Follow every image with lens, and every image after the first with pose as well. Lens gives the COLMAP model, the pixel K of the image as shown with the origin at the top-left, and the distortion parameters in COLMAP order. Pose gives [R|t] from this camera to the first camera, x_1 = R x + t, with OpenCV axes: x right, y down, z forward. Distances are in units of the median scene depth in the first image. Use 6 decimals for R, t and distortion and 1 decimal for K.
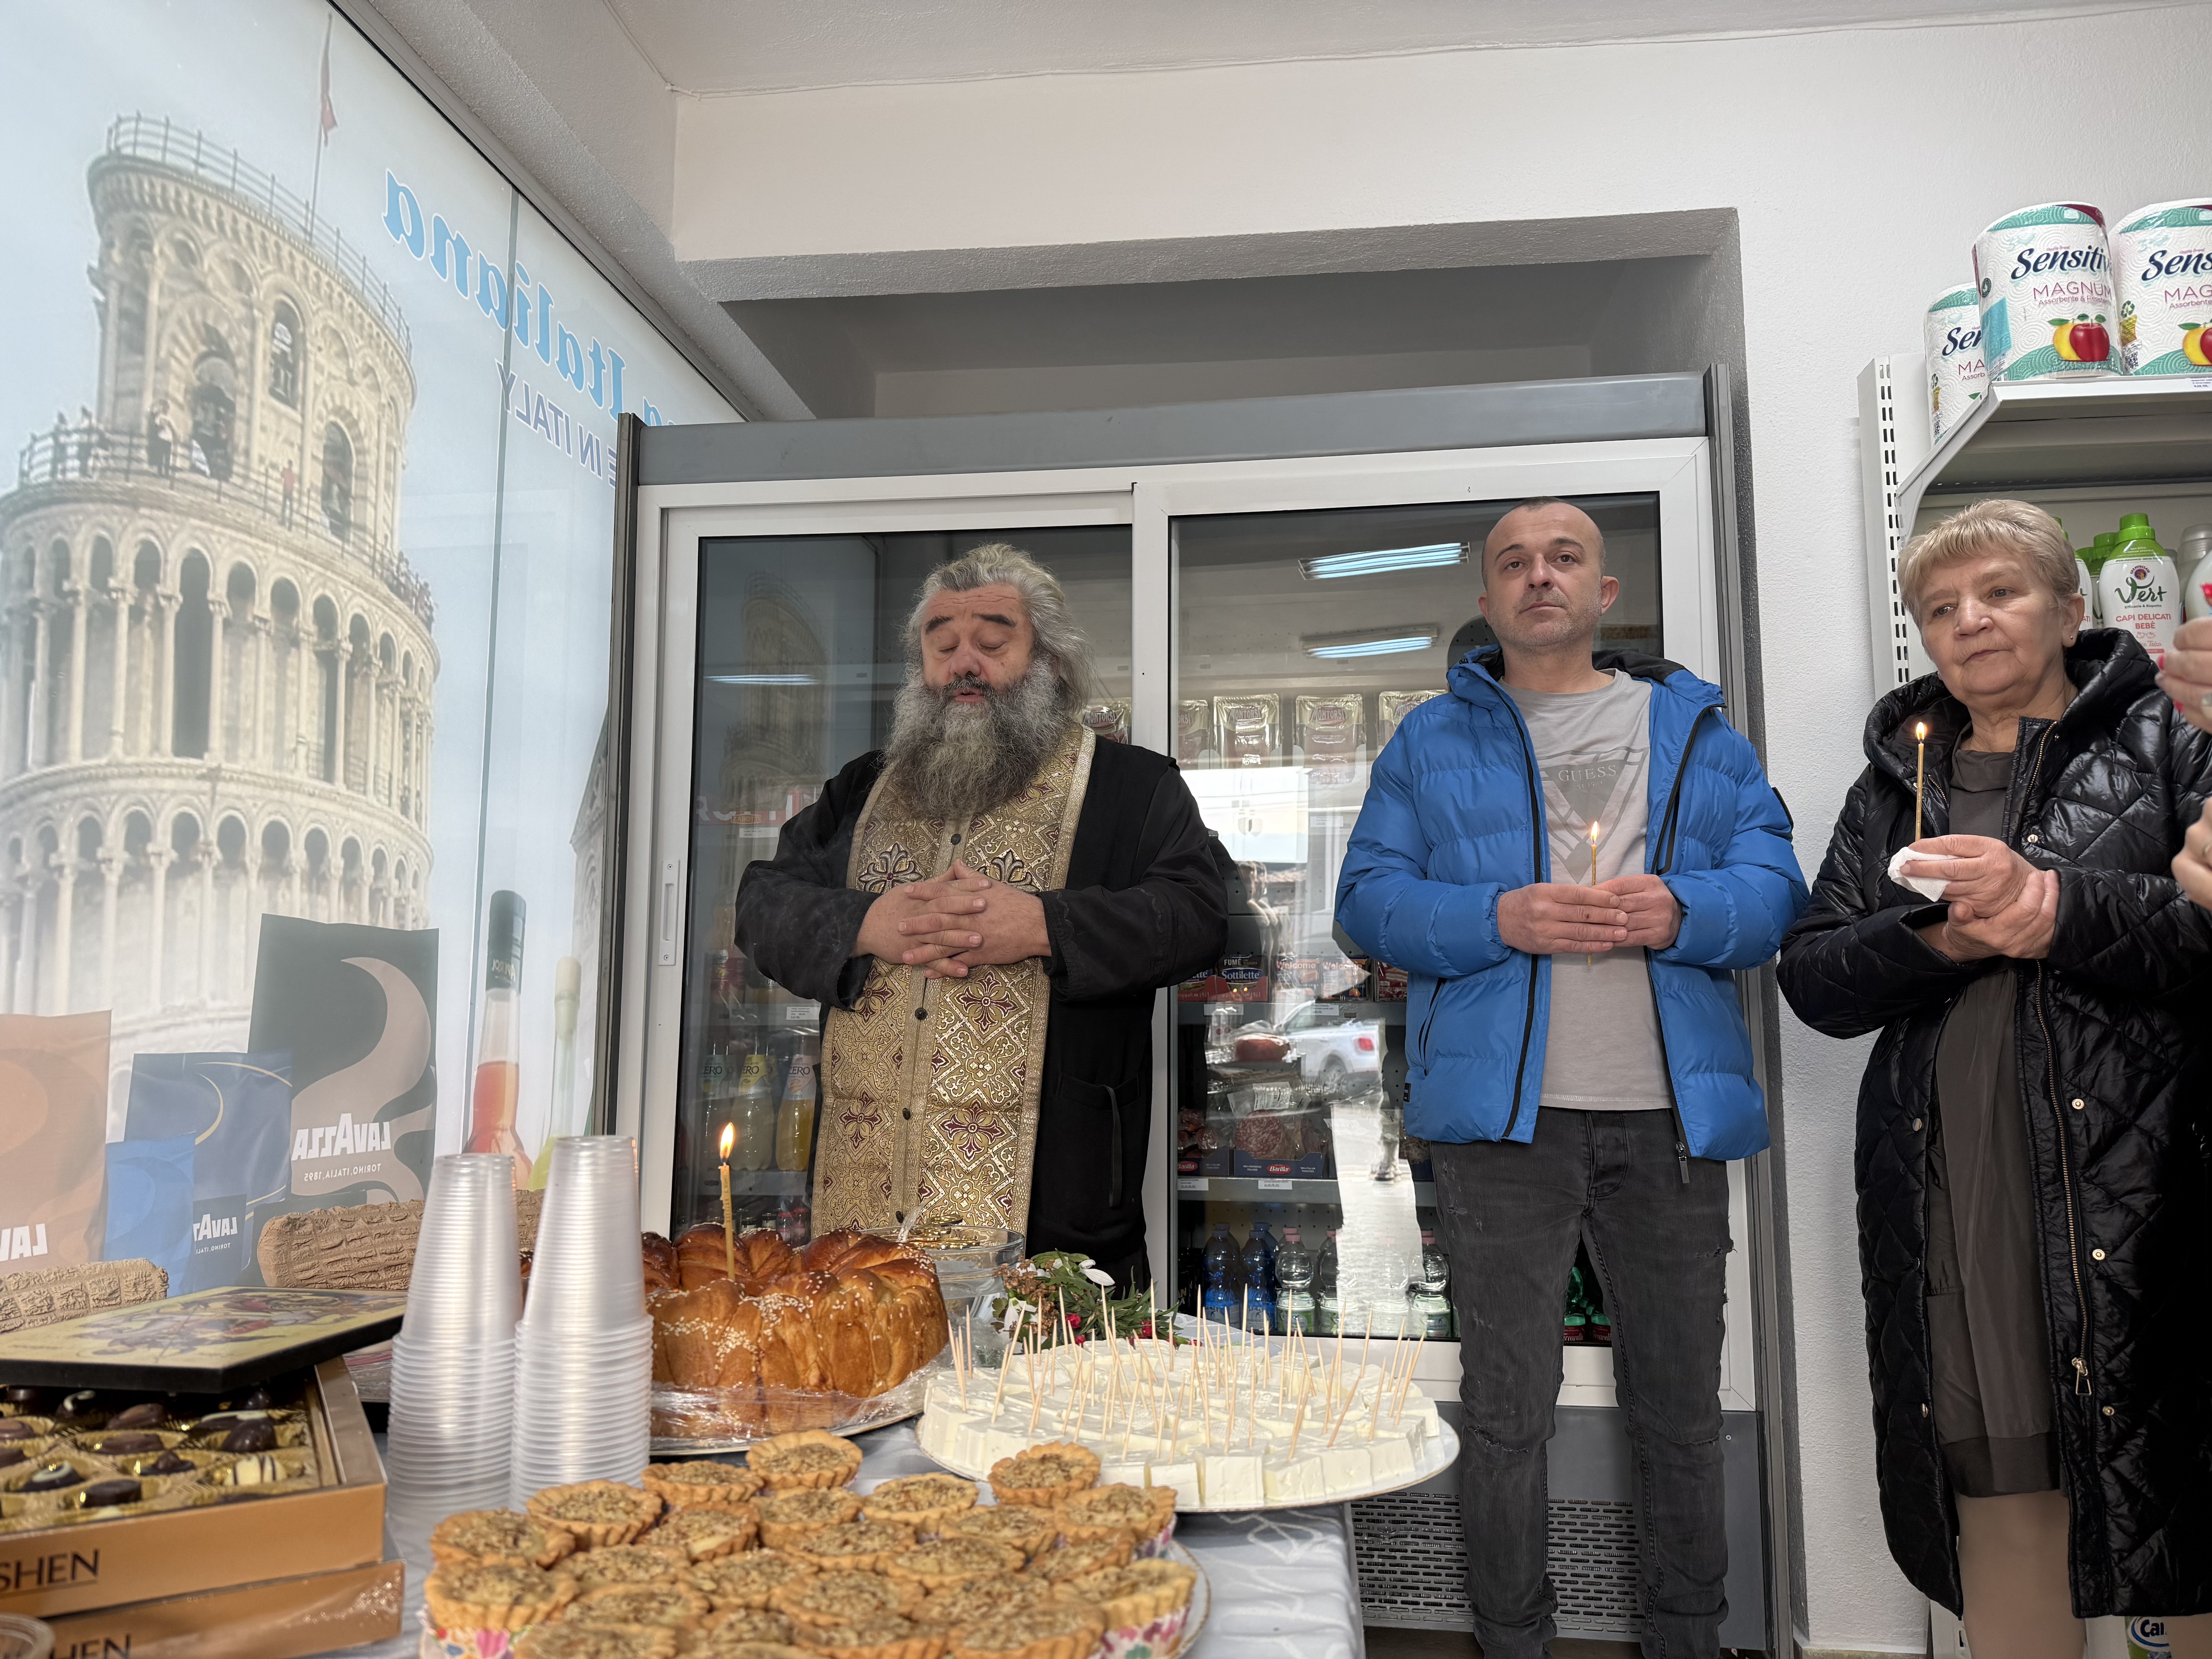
lens RADIAL K [[1570.3, 0, 1114.9], [0, 1570.3, 827.6], [0, 0, 1]] dist [0.027818, -0.028234]
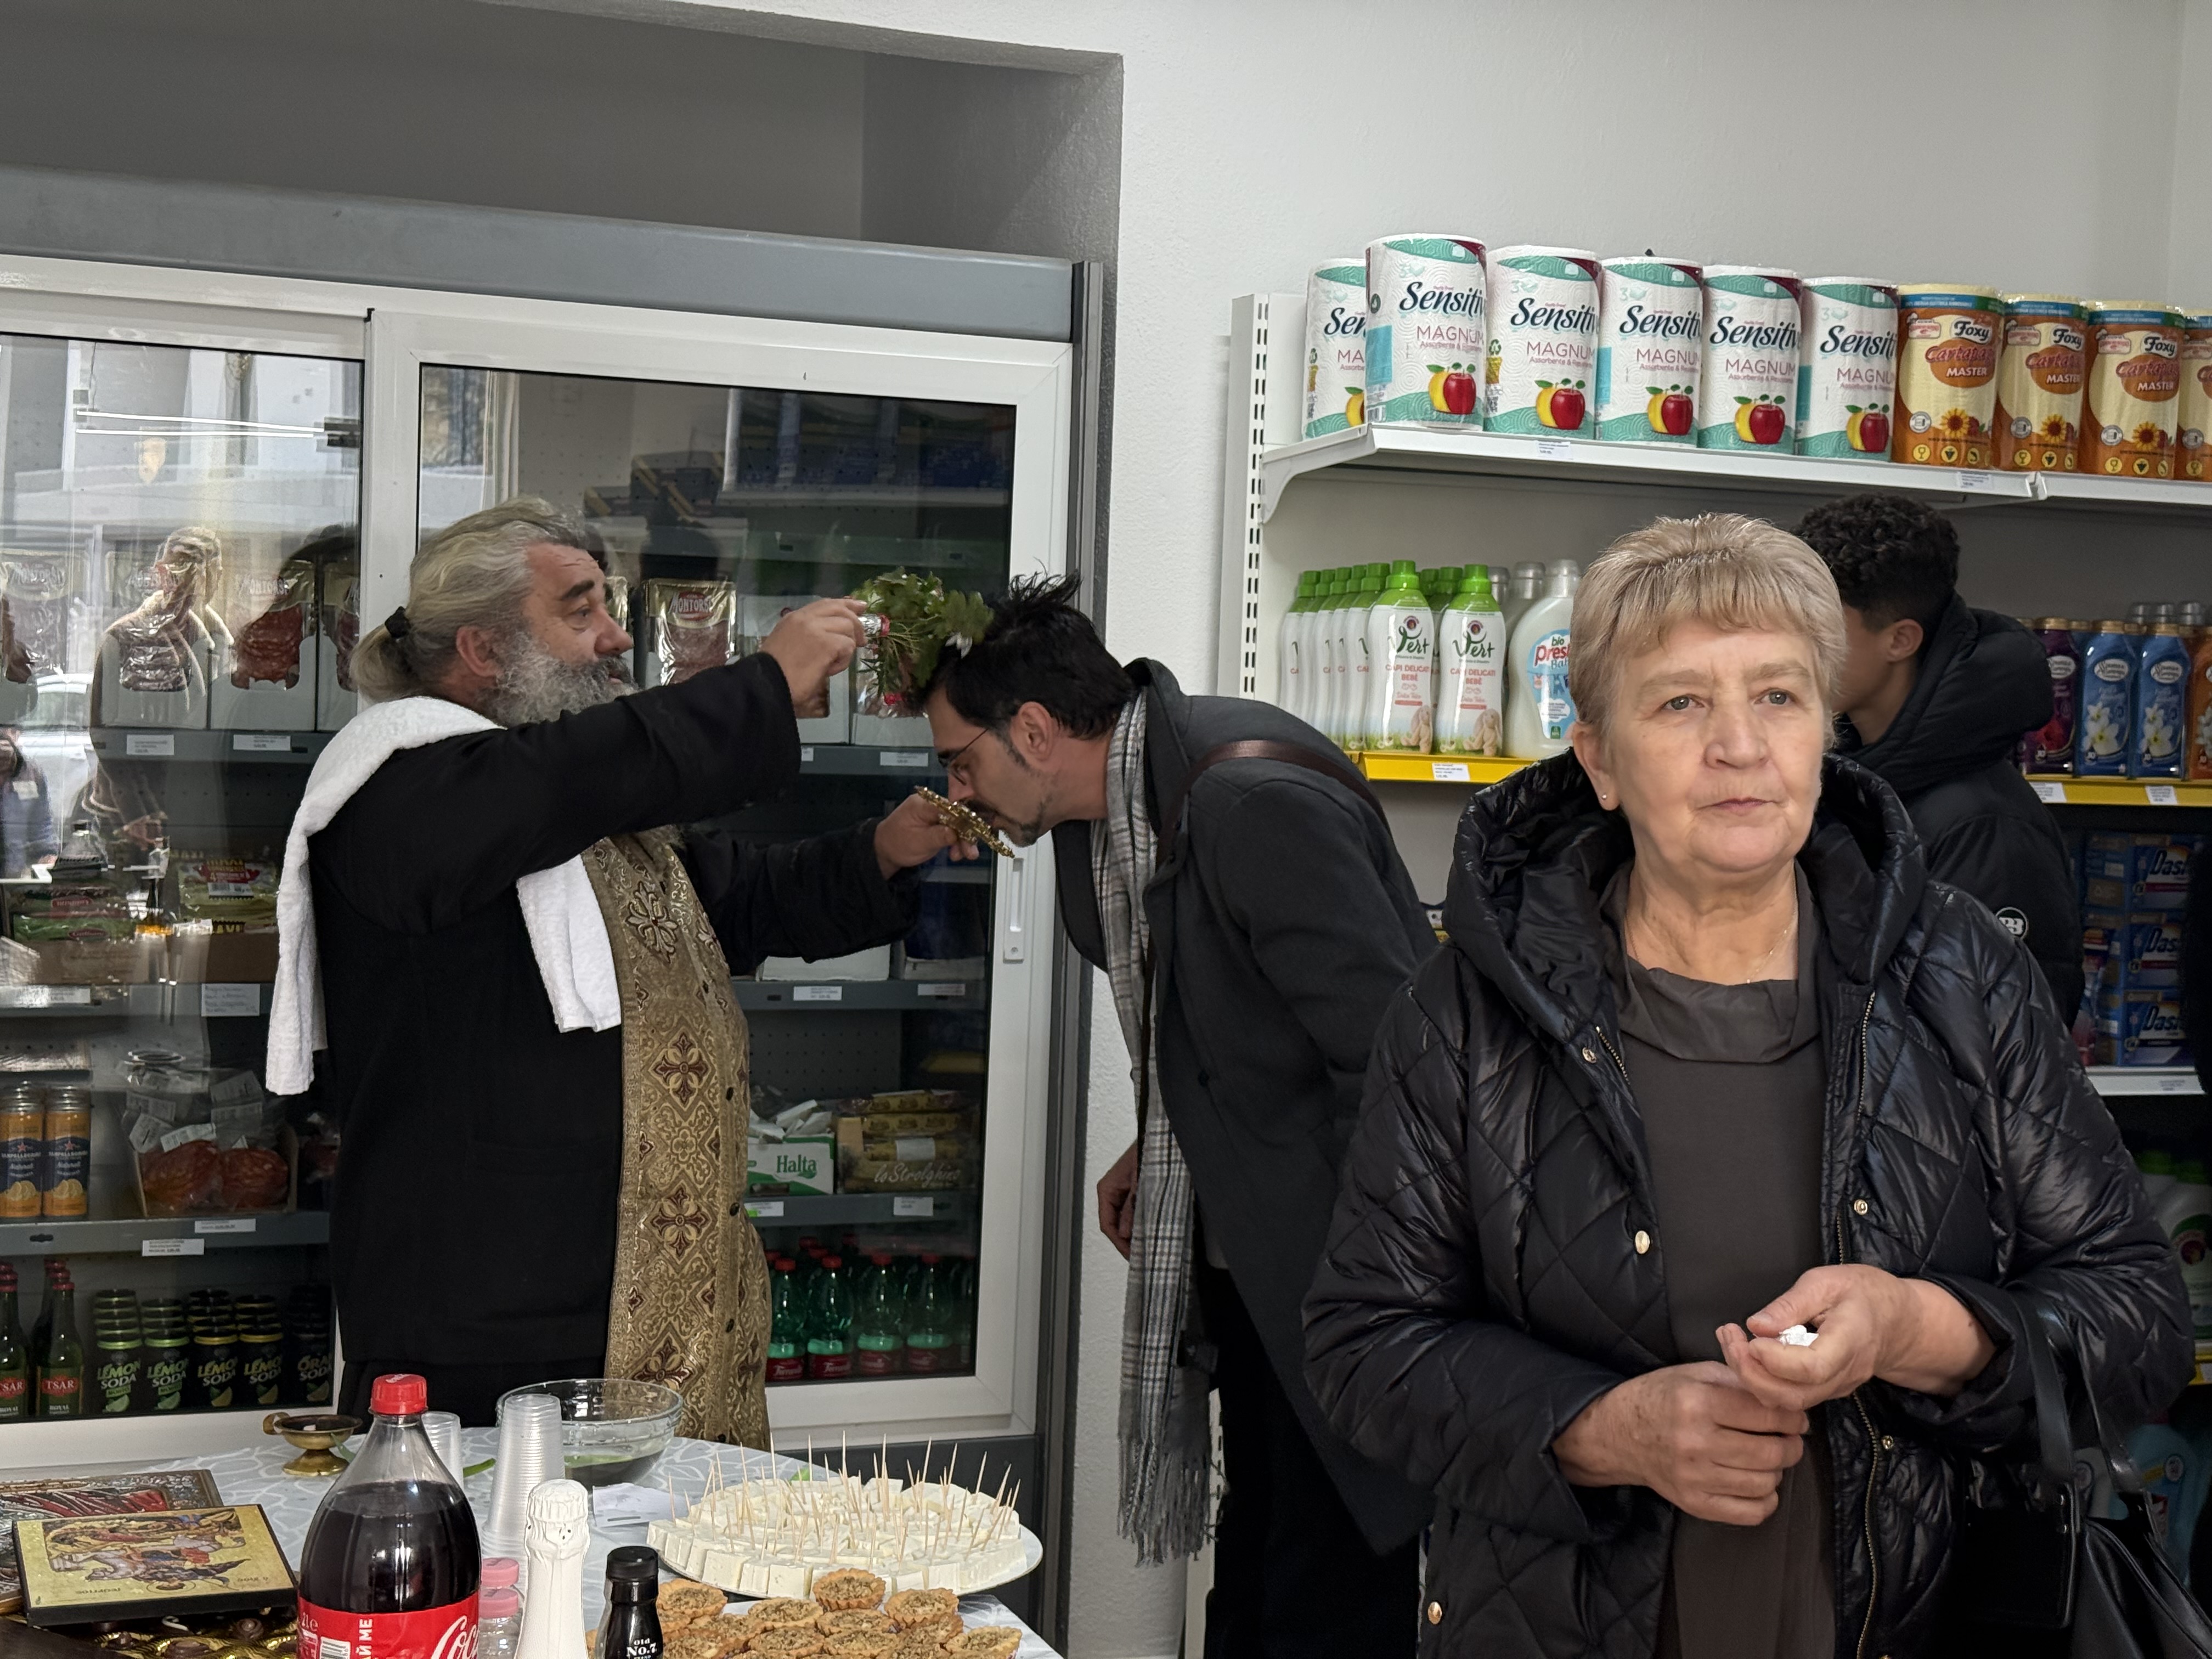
lens RADIAL K [[3147.7, 0, 1126.0], [0, 3147.7, 821.2], [0, 0, 1]] dist [0.134859, 0.000000]
pose [[0.883821, 0.010356, 0.467710, -0.481900], [-0.092956, 0.983708, 0.153875, -0.322647], [-0.458497, -0.179475, 0.870385, -0.662685]]
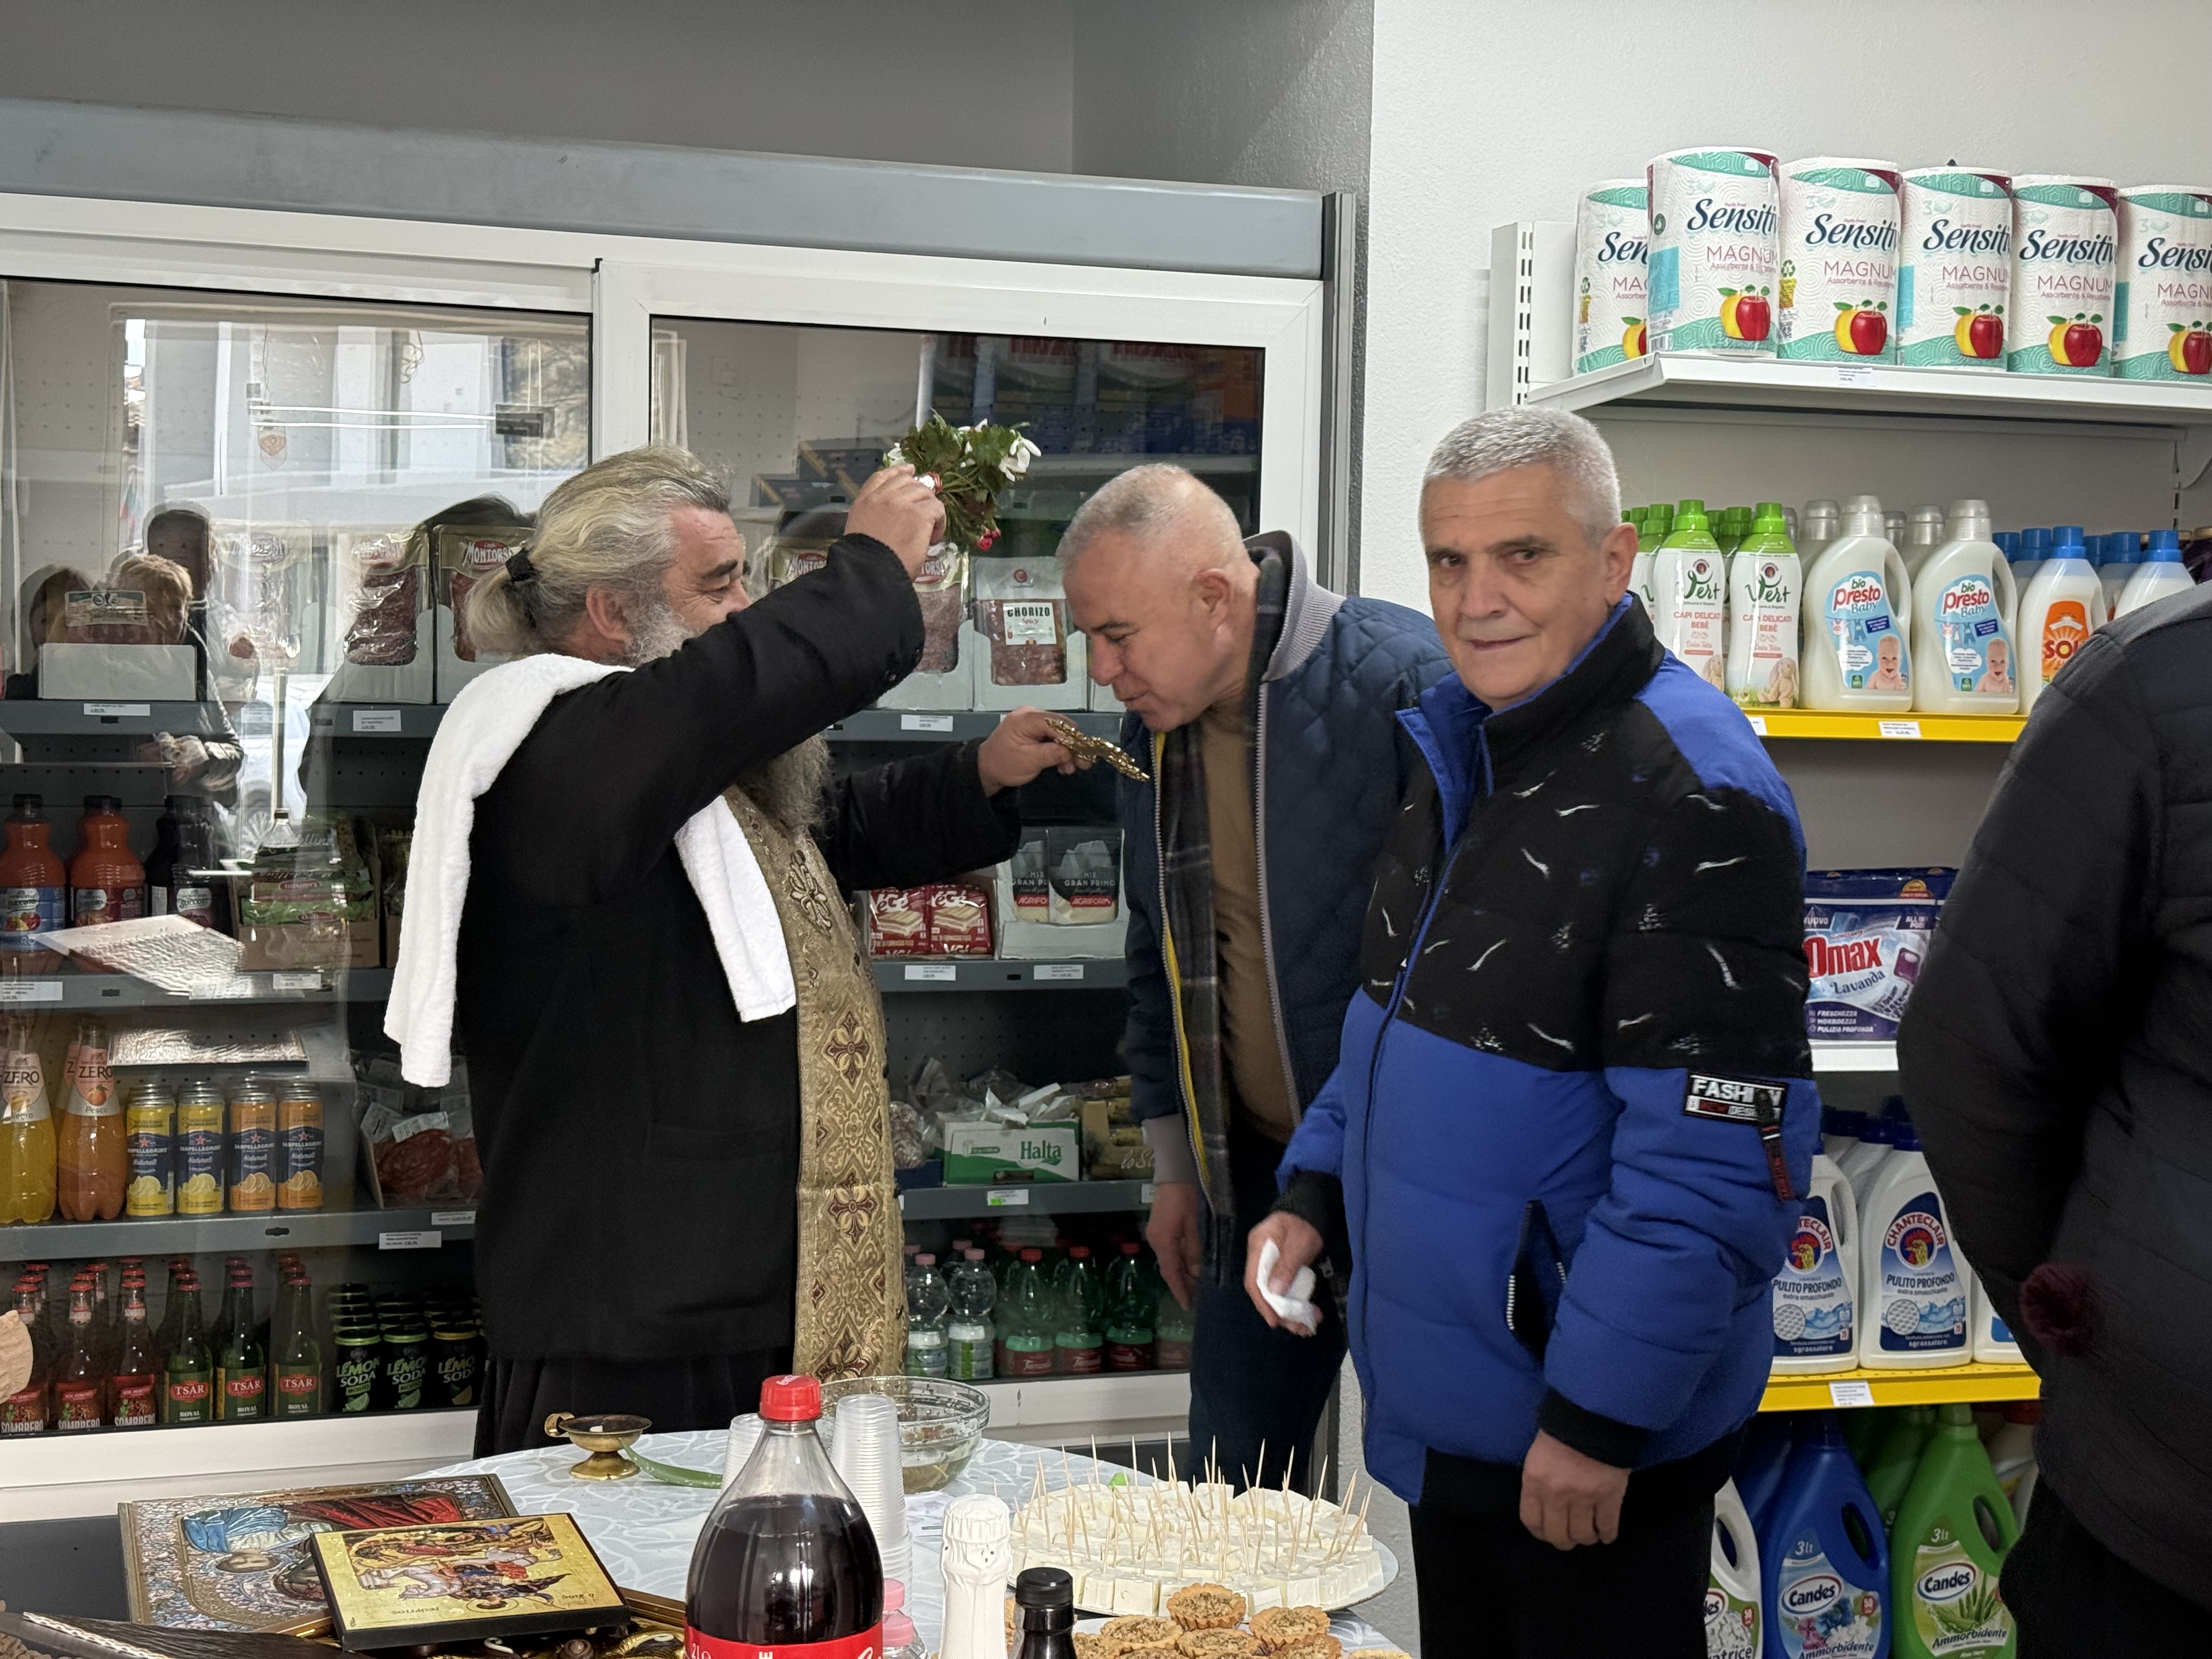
lens RADIAL K [[3147.7, 0, 1109.7], [0, 3147.7, 851.5], [0, 0, 1]] dist [0.134859, 0.000000]
pose [[0.904414, -0.007981, 0.426580, -0.506359], [-0.071266, 0.982953, 0.169485, -0.283329], [-0.420661, -0.183686, 0.888428, -0.535684]]
